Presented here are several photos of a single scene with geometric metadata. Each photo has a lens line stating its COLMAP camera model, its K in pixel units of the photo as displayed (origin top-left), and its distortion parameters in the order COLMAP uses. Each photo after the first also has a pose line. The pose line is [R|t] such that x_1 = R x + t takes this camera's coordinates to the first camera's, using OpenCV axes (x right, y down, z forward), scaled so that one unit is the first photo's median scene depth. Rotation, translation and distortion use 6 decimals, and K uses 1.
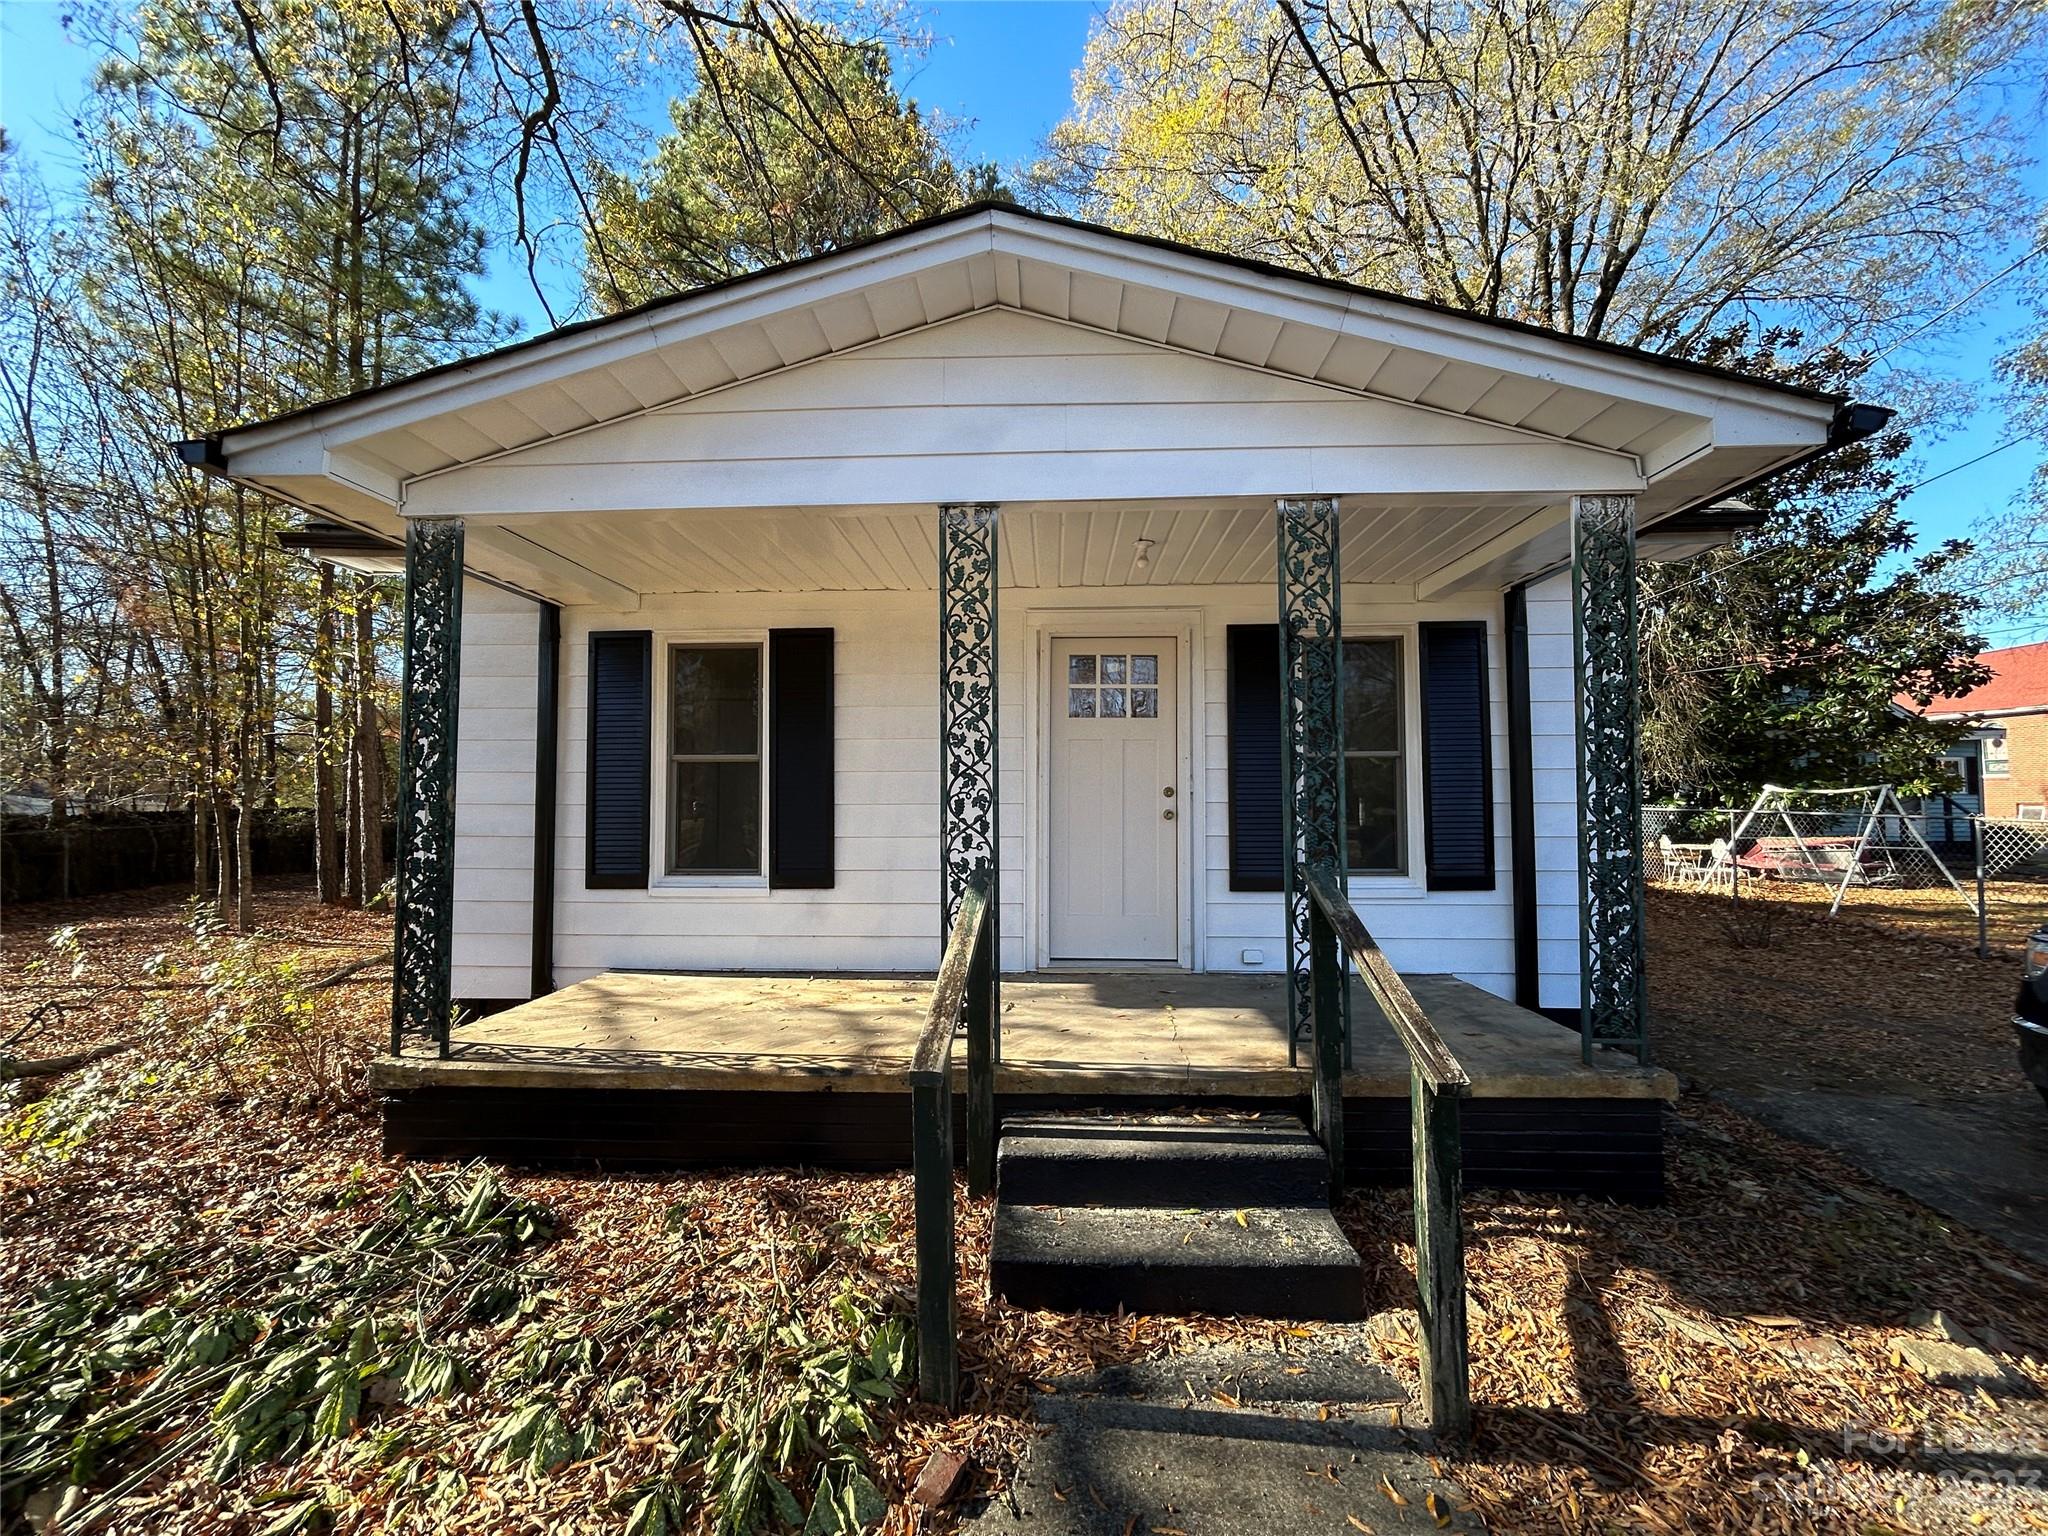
lens RADIAL K [[824.5, 0, 1024.0], [0, 824.5, 768.0], [0, 0, 1]] dist [0.002743, -0.002615]
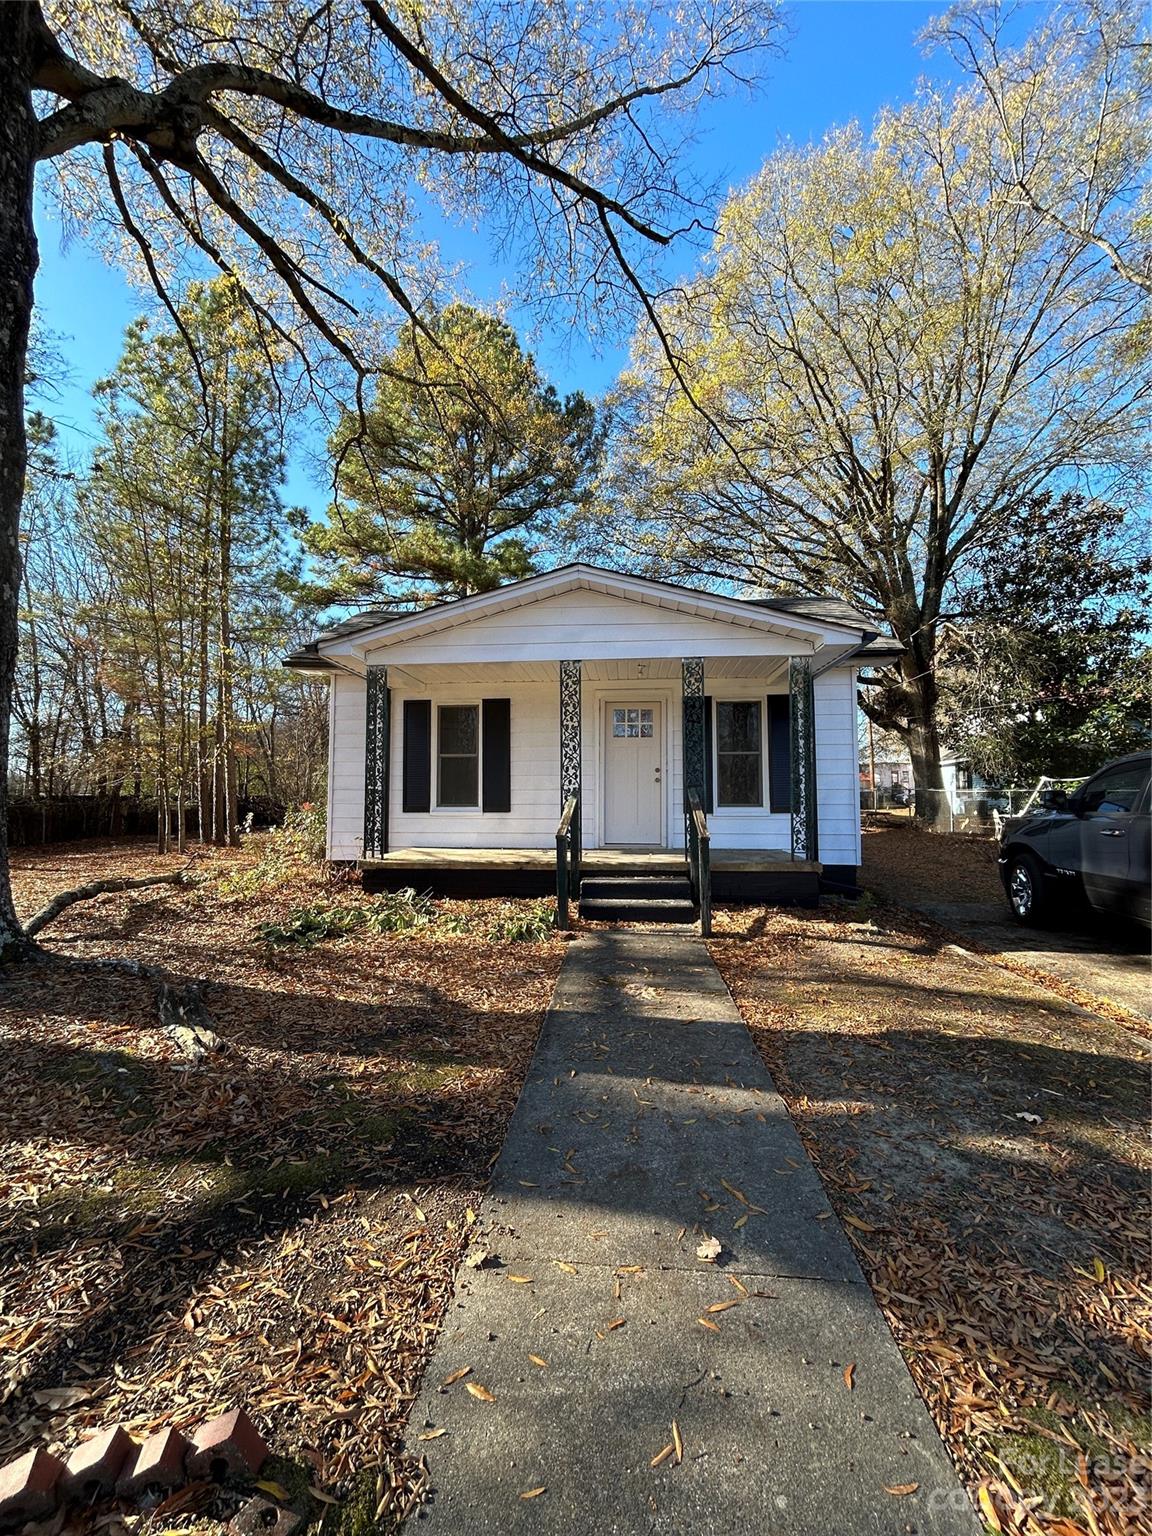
lens RADIAL K [[618.4, 0, 576.0], [0, 618.4, 768.0], [0, 0, 1]] dist [0.002743, -0.002615]
pose [[0.998908, -0.000352, -0.046724, 0.032762], [-0.000253, 0.999916, -0.012935, 0.046705], [0.046724, 0.012933, 0.998824, -0.724095]]
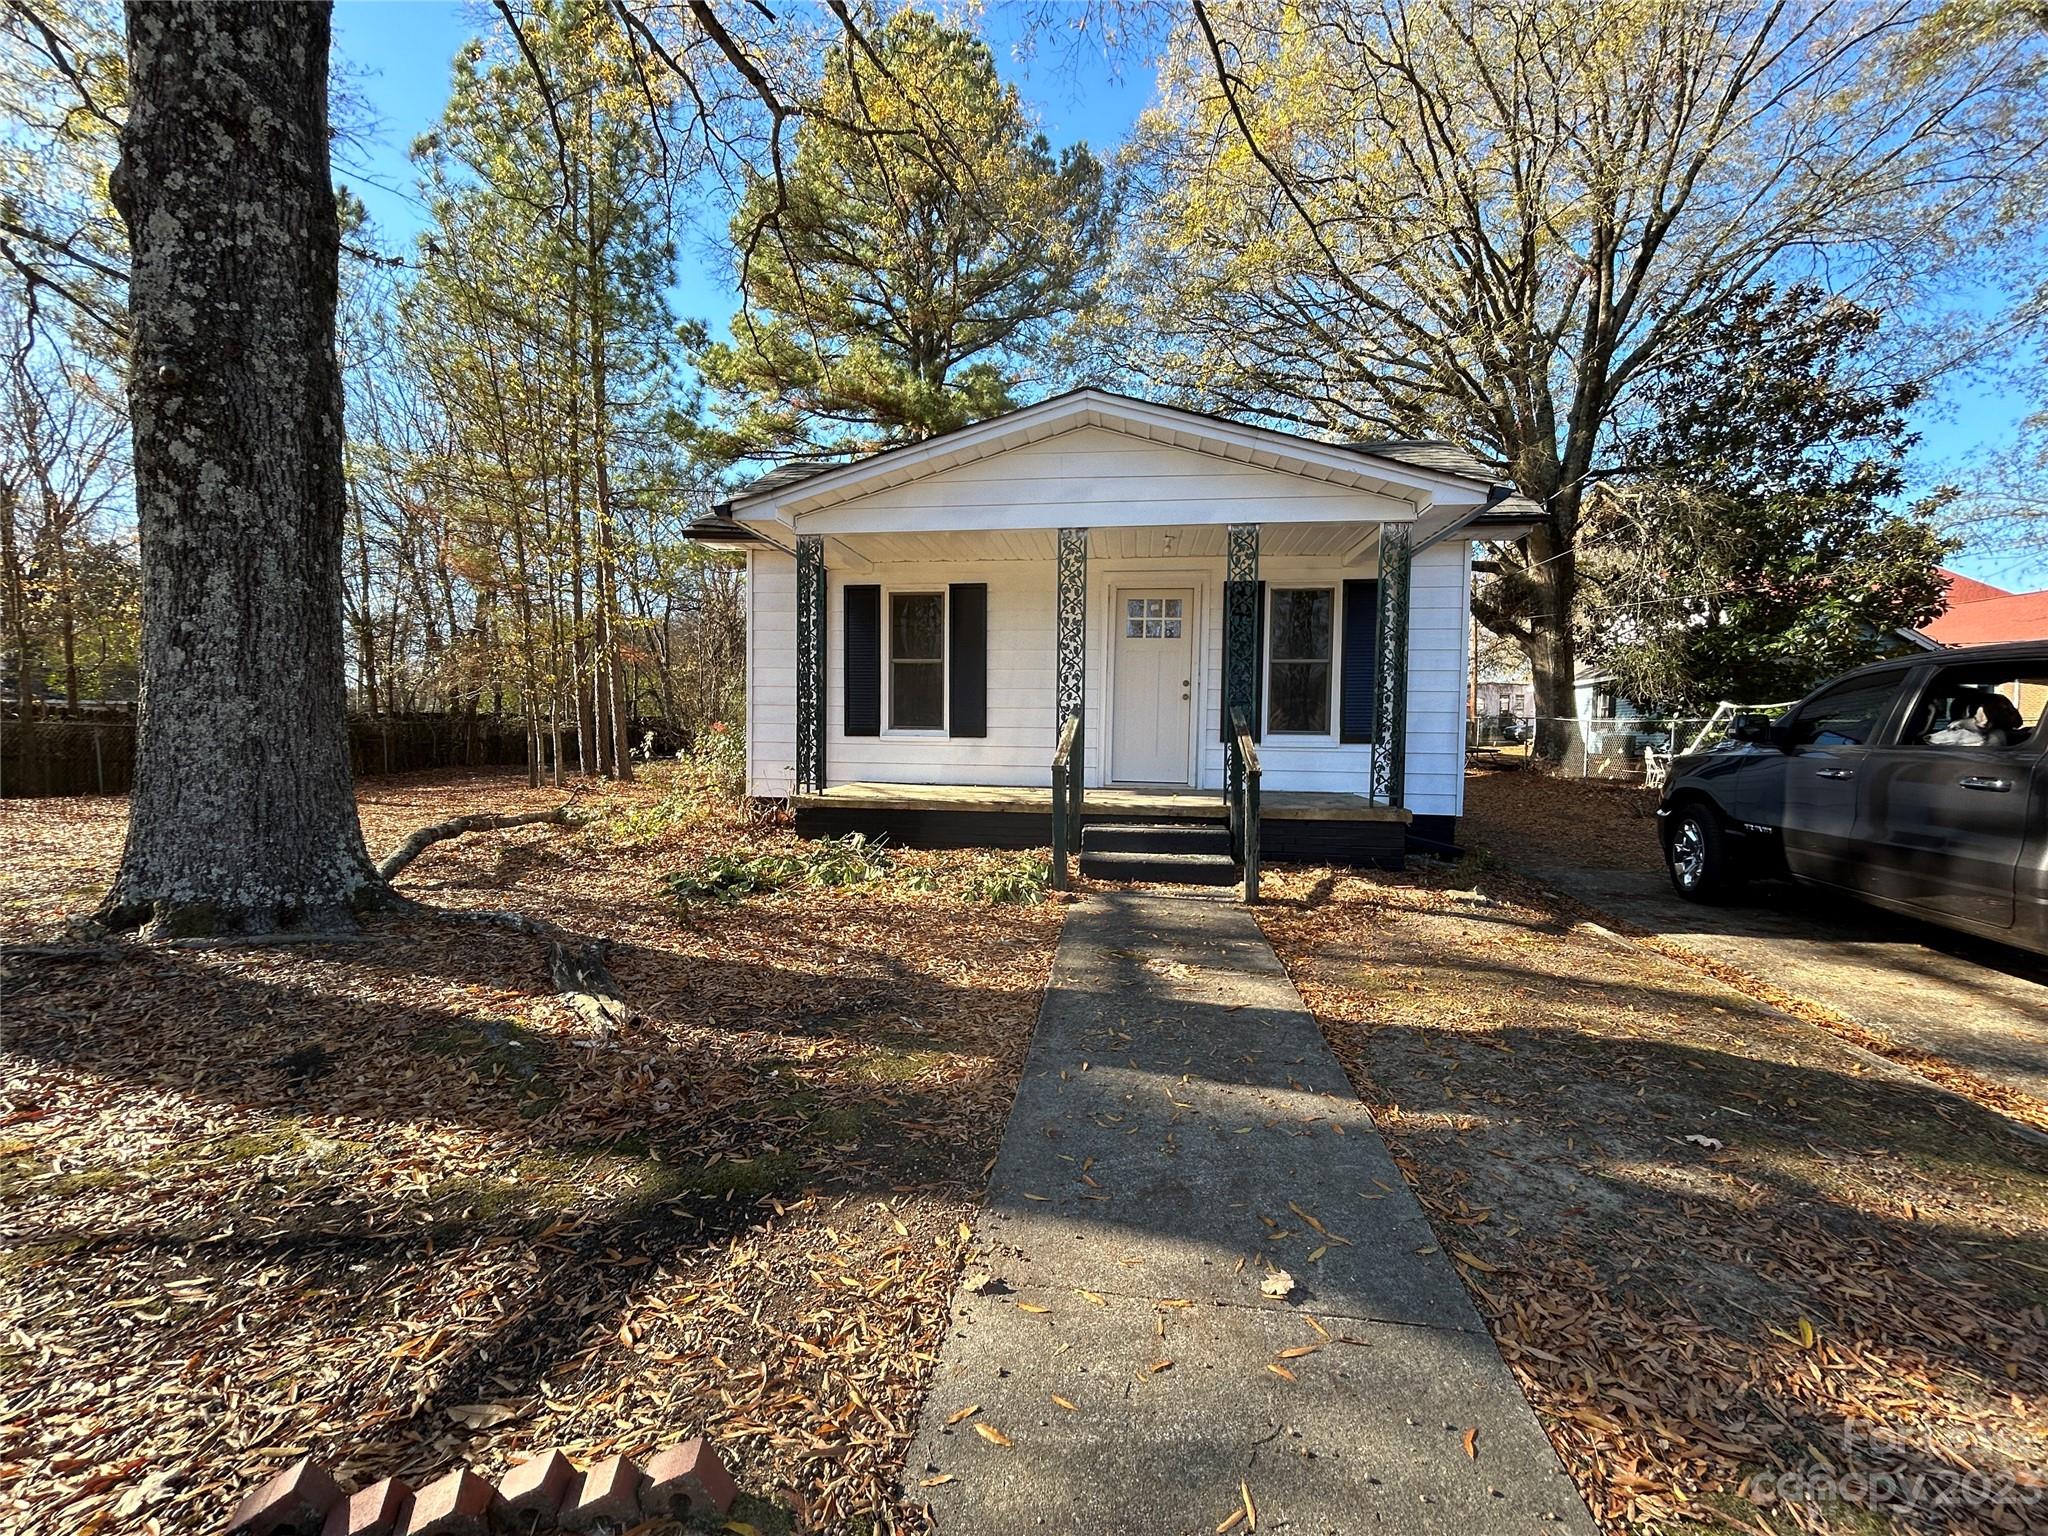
lens RADIAL K [[824.5, 0, 1024.0], [0, 824.5, 768.0], [0, 0, 1]] dist [0.002743, -0.002615]
pose [[0.995369, 0.019867, -0.094056, 0.010043], [-0.011796, 0.996260, 0.085603, 0.062464], [0.095404, -0.084097, 0.991880, -0.714371]]
